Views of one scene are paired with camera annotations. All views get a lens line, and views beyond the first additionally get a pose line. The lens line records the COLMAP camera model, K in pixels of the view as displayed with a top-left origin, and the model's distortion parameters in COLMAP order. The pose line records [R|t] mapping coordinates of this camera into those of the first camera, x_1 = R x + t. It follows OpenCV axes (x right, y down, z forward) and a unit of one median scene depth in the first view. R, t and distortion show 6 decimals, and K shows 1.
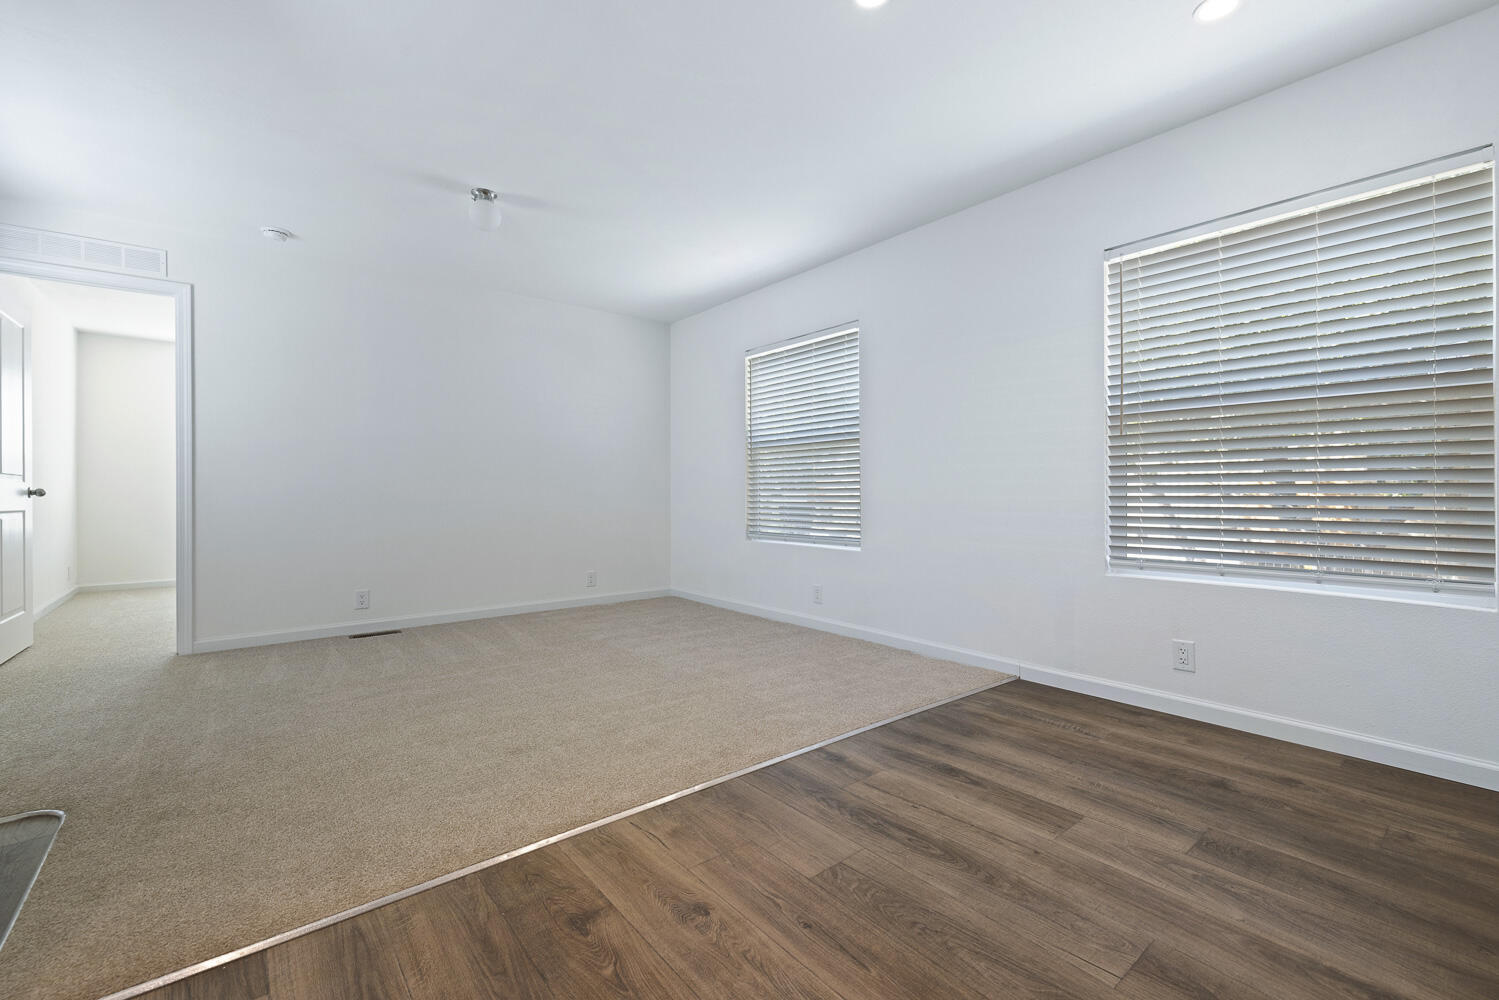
lens RADIAL K [[636.3, 0, 743.0], [0, 636.3, 490.4], [0, 0, 1]] dist [0.004230, -0.000287]
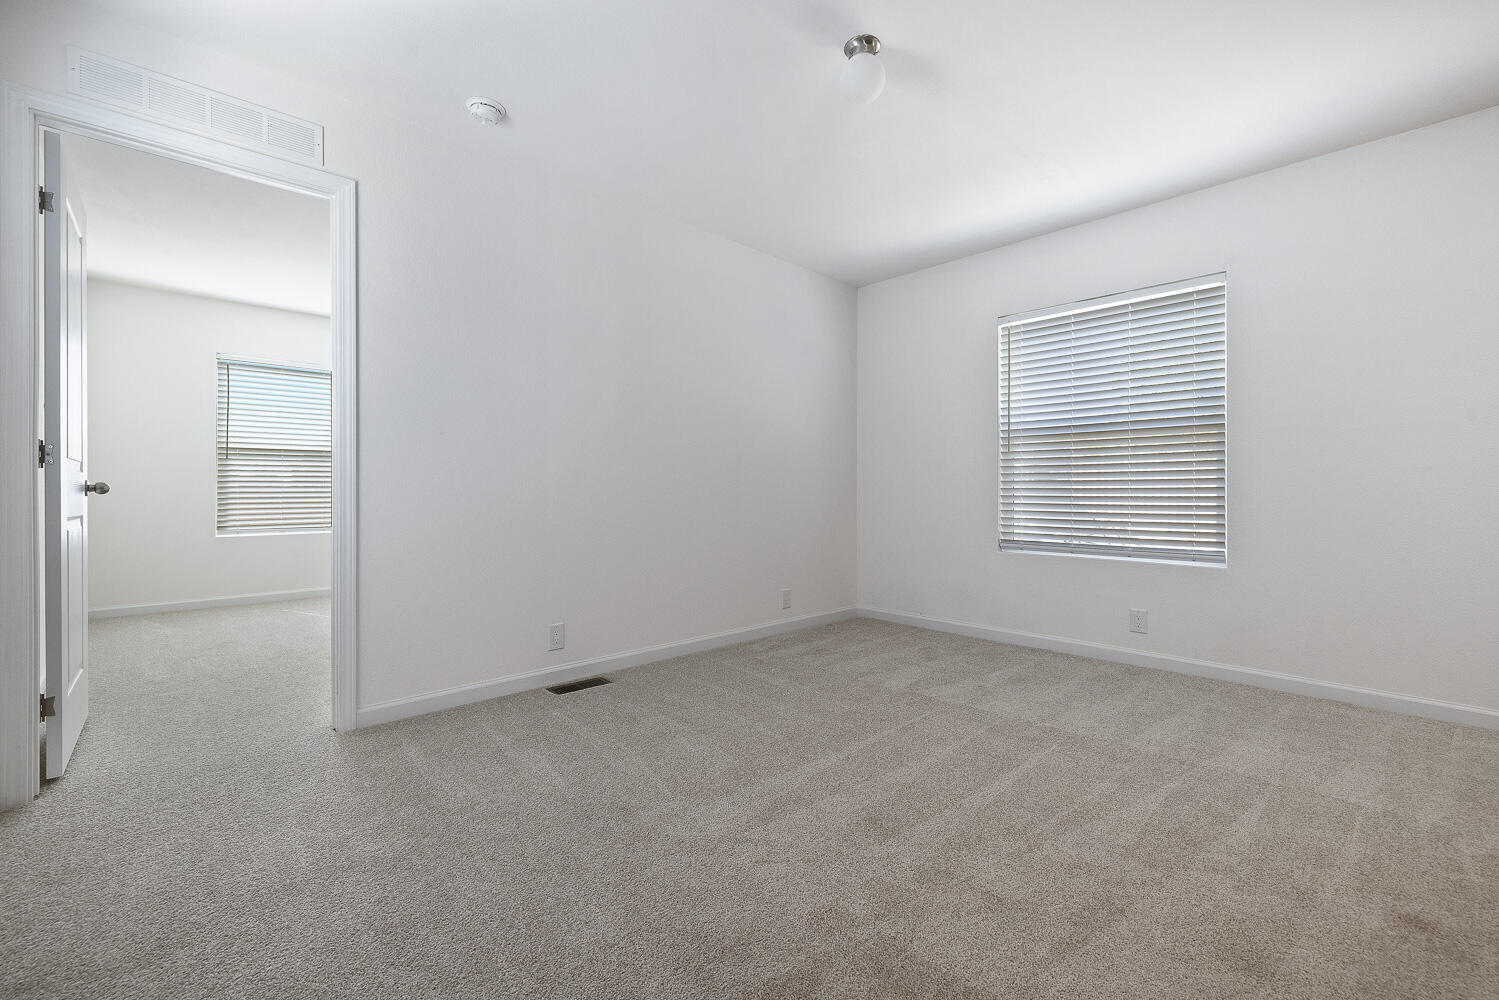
lens RADIAL K [[636.3, 0, 756.7], [0, 636.3, 491.9], [0, 0, 1]] dist [0.004230, -0.000287]
pose [[0.996817, 0.004080, 0.079618, -0.440009], [-0.004482, 0.999978, 0.004862, 0.000585], [-0.079597, -0.005203, 0.996814, 0.260939]]
